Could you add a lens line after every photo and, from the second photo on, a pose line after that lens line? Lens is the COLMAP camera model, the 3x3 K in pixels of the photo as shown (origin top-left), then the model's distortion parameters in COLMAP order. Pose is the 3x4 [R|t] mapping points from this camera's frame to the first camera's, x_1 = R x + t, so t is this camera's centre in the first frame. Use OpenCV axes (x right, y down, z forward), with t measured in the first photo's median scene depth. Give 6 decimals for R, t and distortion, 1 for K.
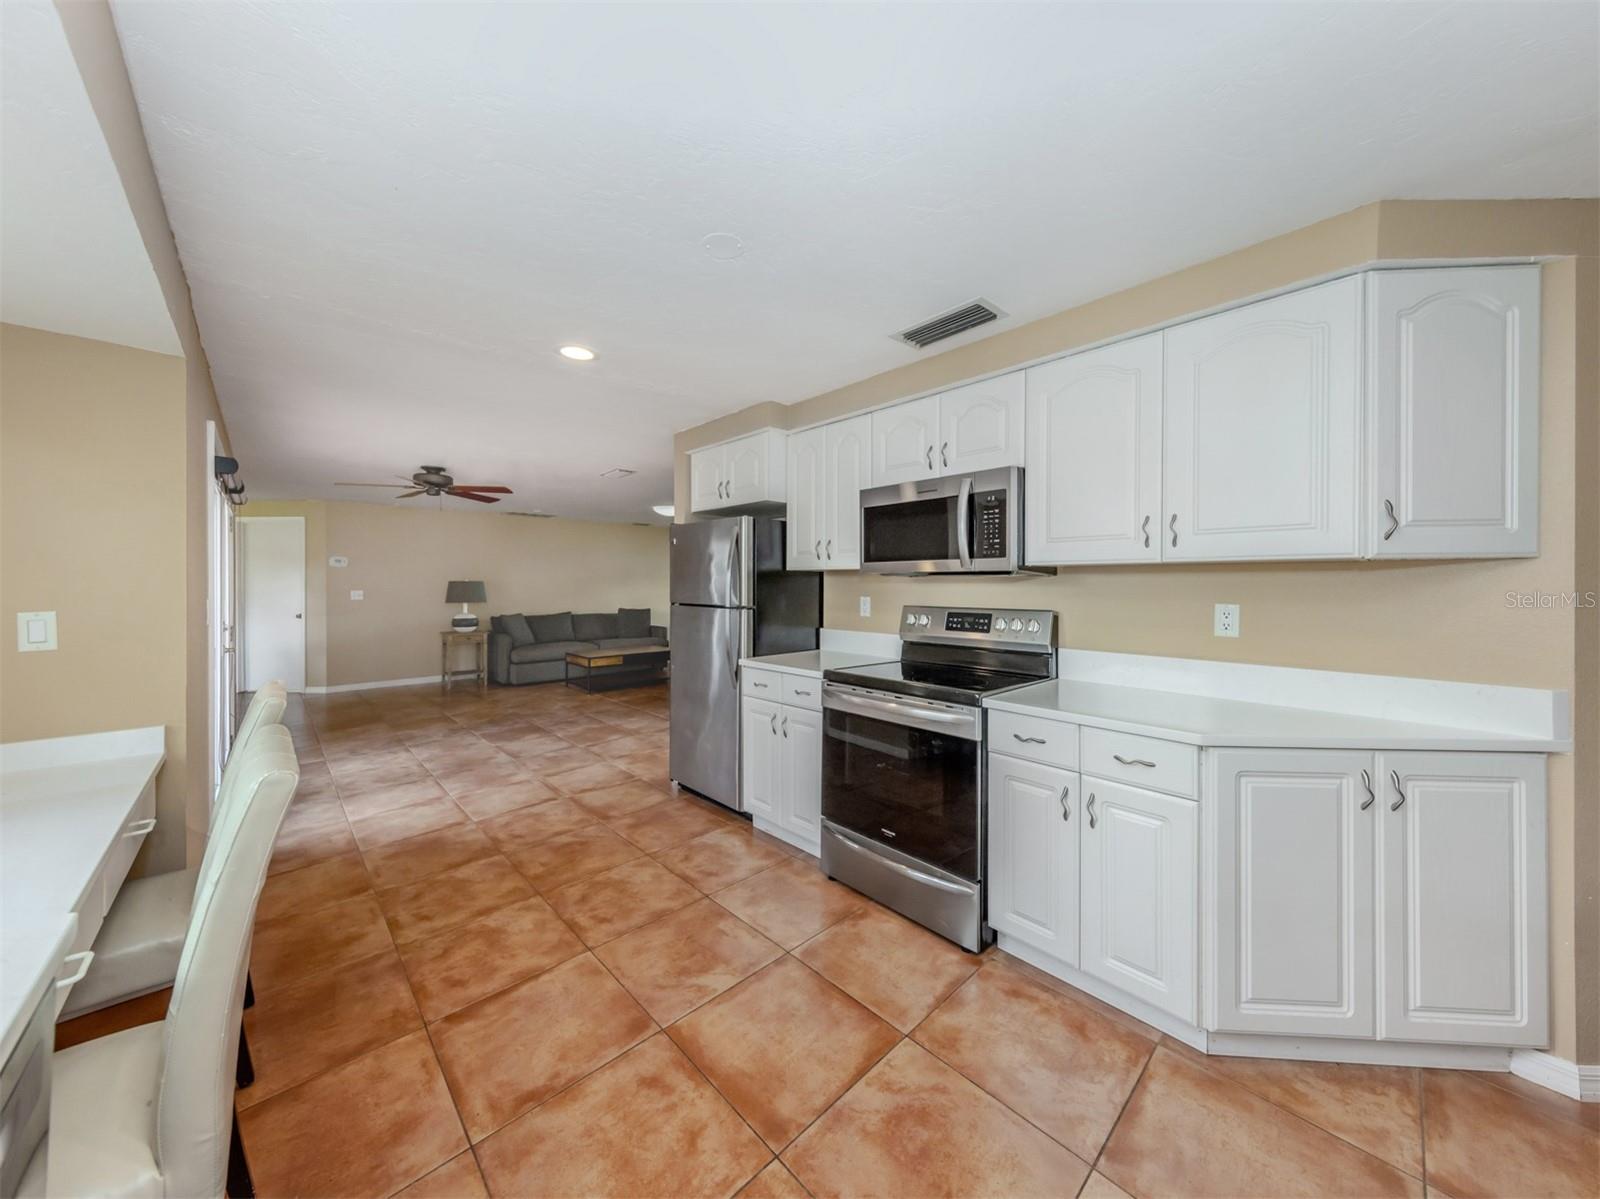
lens RADIAL K [[569.3, 0, 797.4], [0, 569.3, 586.0], [0, 0, 1]] dist [0.005737, -0.000236]
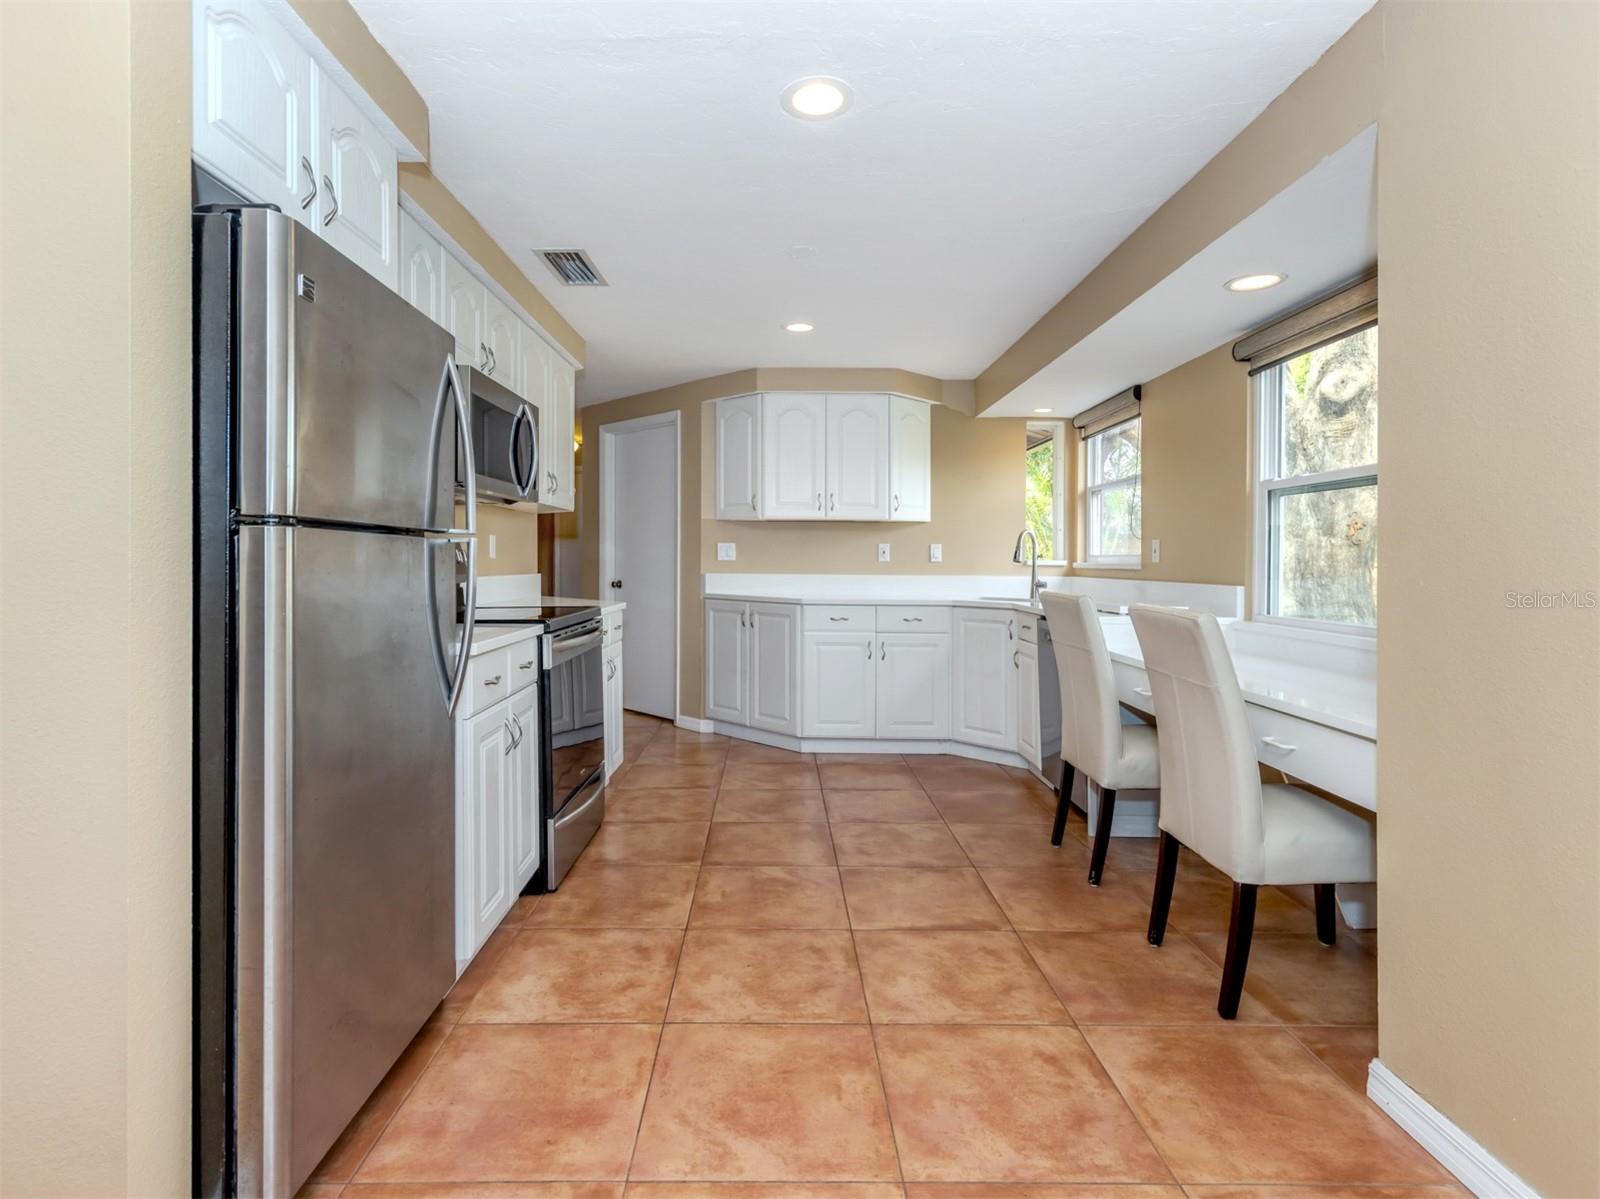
lens RADIAL K [[803.2, 0, 773.2], [0, 803.2, 588.5], [0, 0, 1]] dist [0.000538, 0.000001]
pose [[-0.724435, -0.029054, 0.688730, -1.046457], [-0.001577, 0.999179, 0.040491, 0.078084], [-0.689341, 0.028247, -0.723886, 1.857241]]
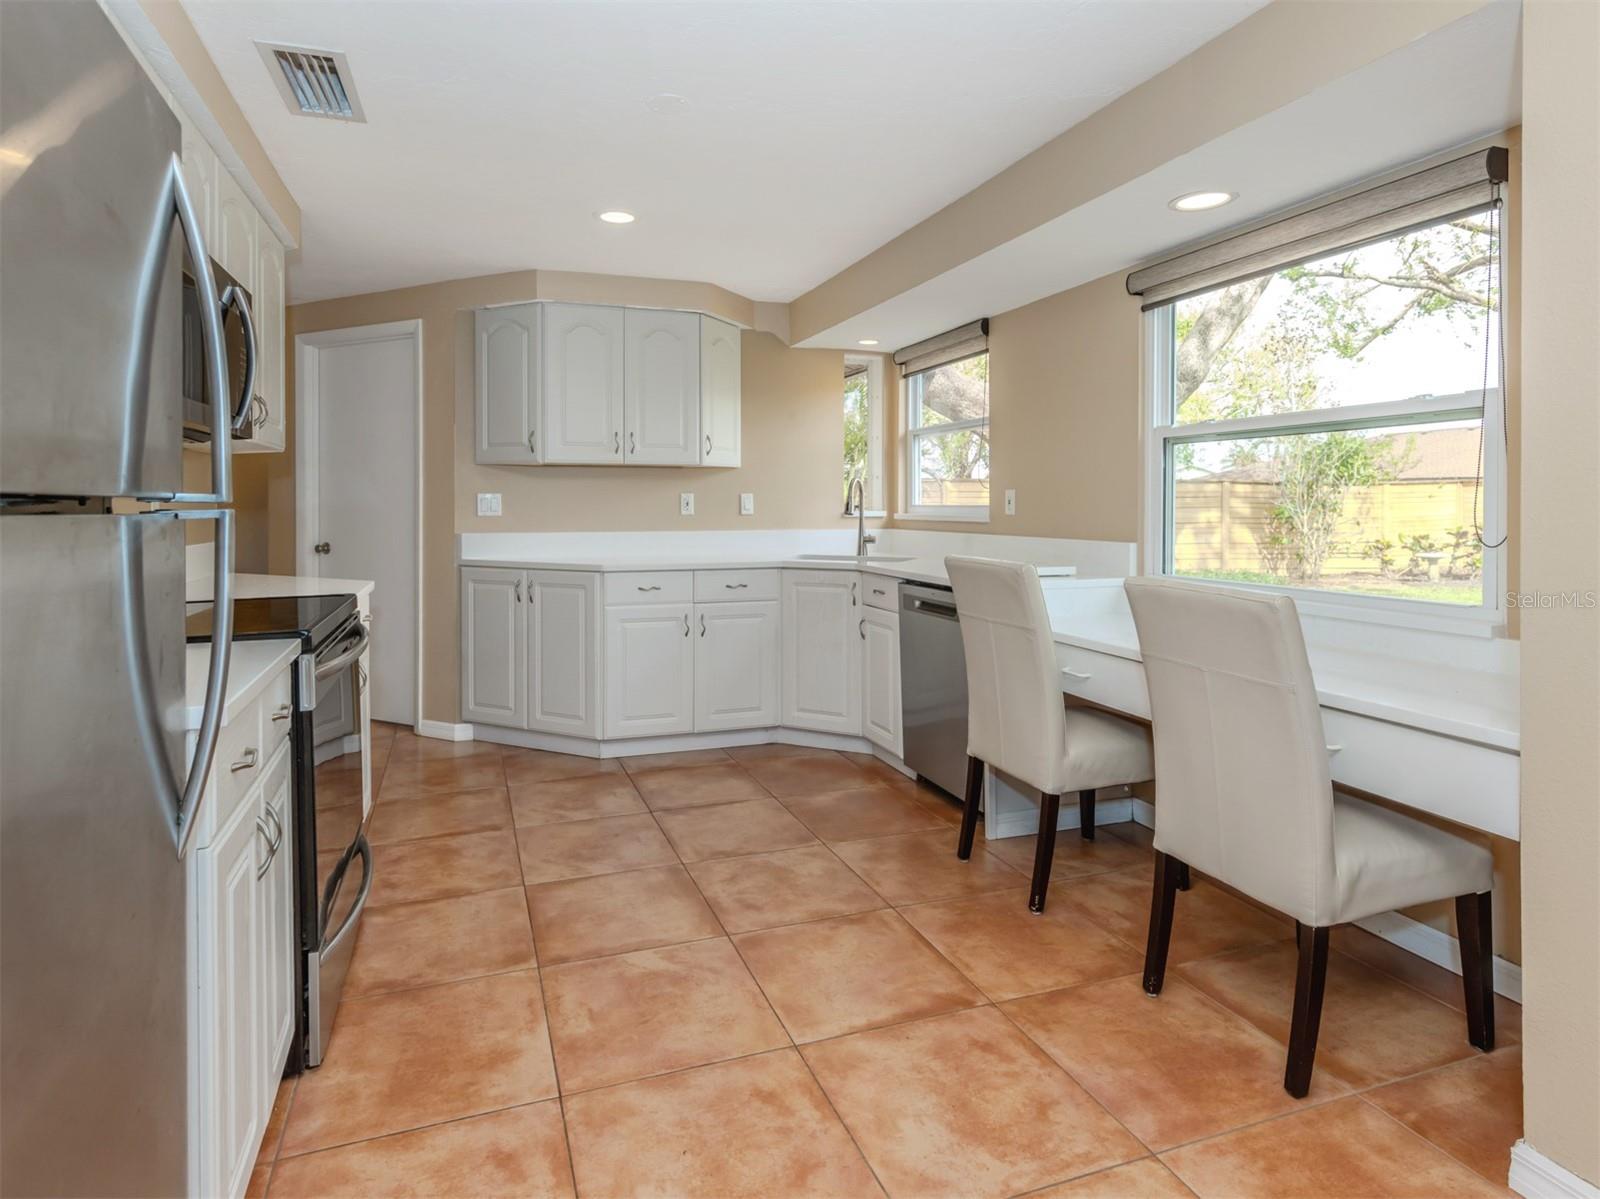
lens RADIAL K [[862.9, 0, 751.7], [0, 862.9, 526.6], [0, 0, 1]] dist [0.003910, -0.001514]
pose [[-0.905867, -0.009248, 0.423461, -0.677162], [0.005006, 0.999458, 0.032535, 0.053938], [-0.423533, 0.031592, -0.905330, 1.762065]]
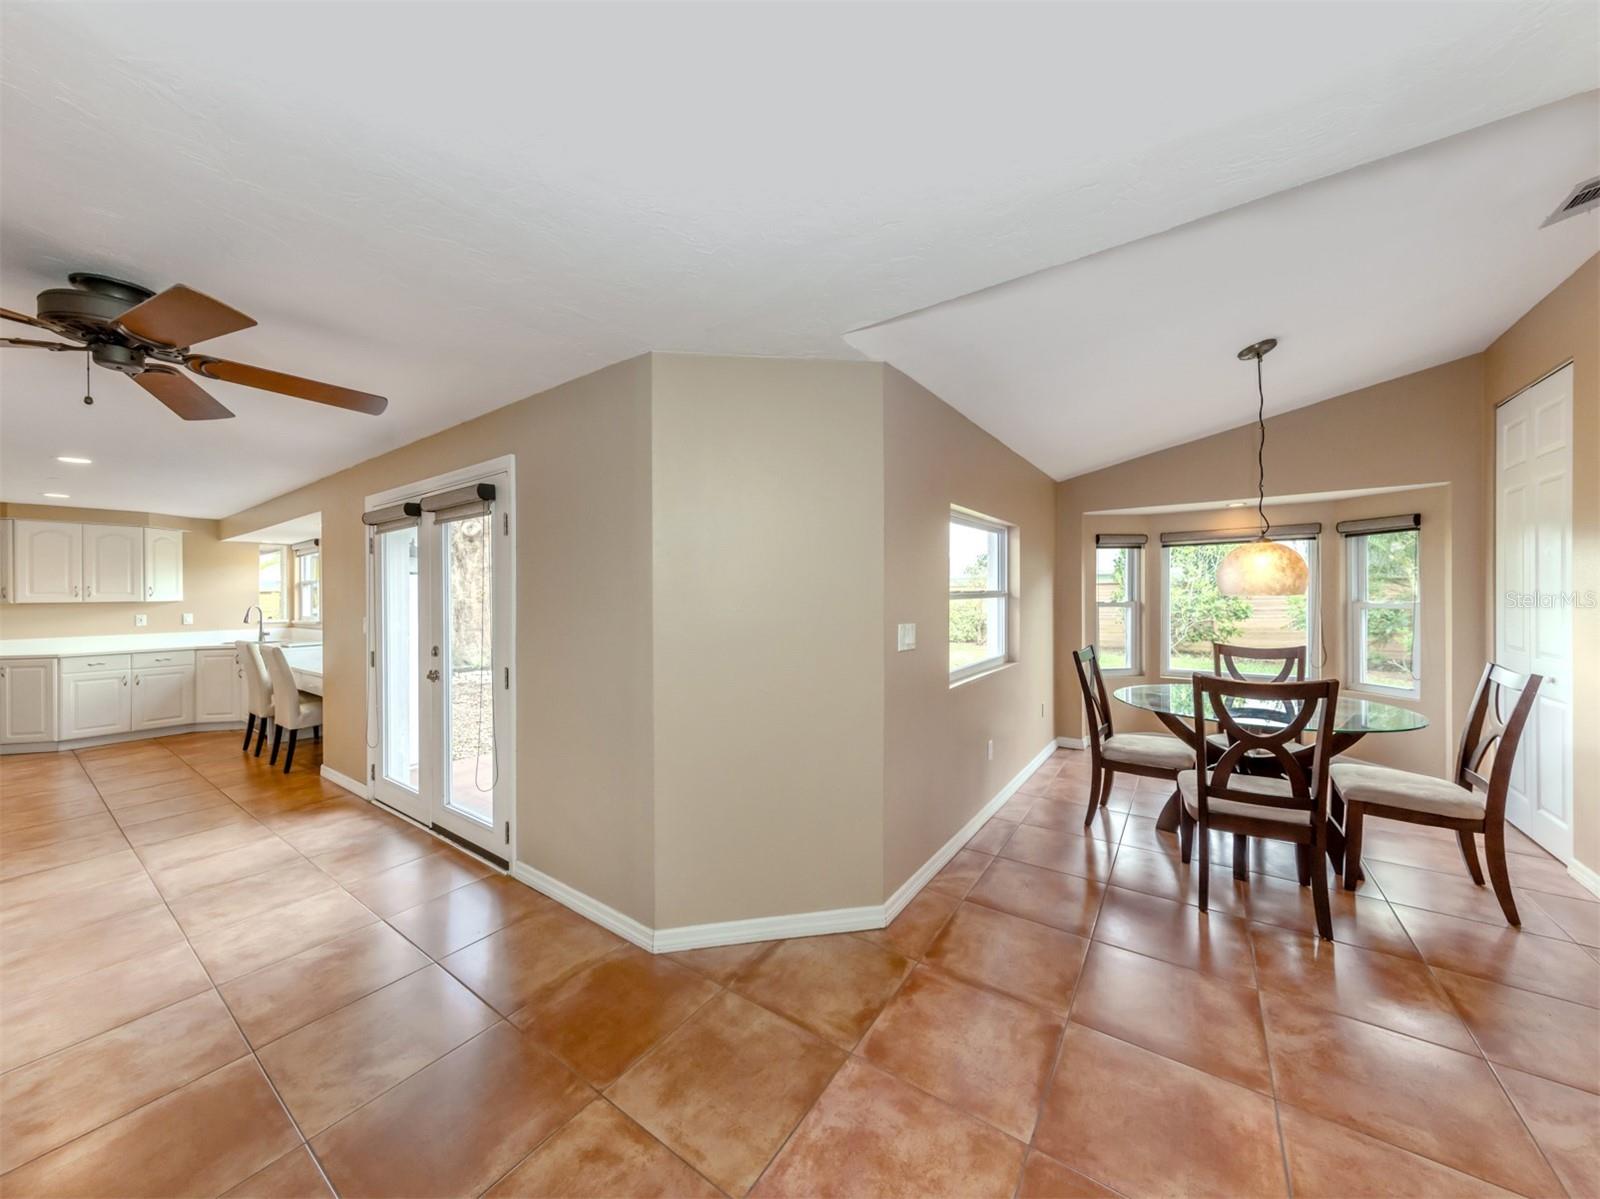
lens RADIAL K [[569.3, 0, 797.4], [0, 569.3, 586.0], [0, 0, 1]] dist [0.005737, -0.000236]
pose [[-0.980673, 0.012112, -0.195277, -2.236425], [0.013740, 0.999881, -0.006986, -0.038596], [0.195169, -0.009534, -0.980723, 3.269095]]
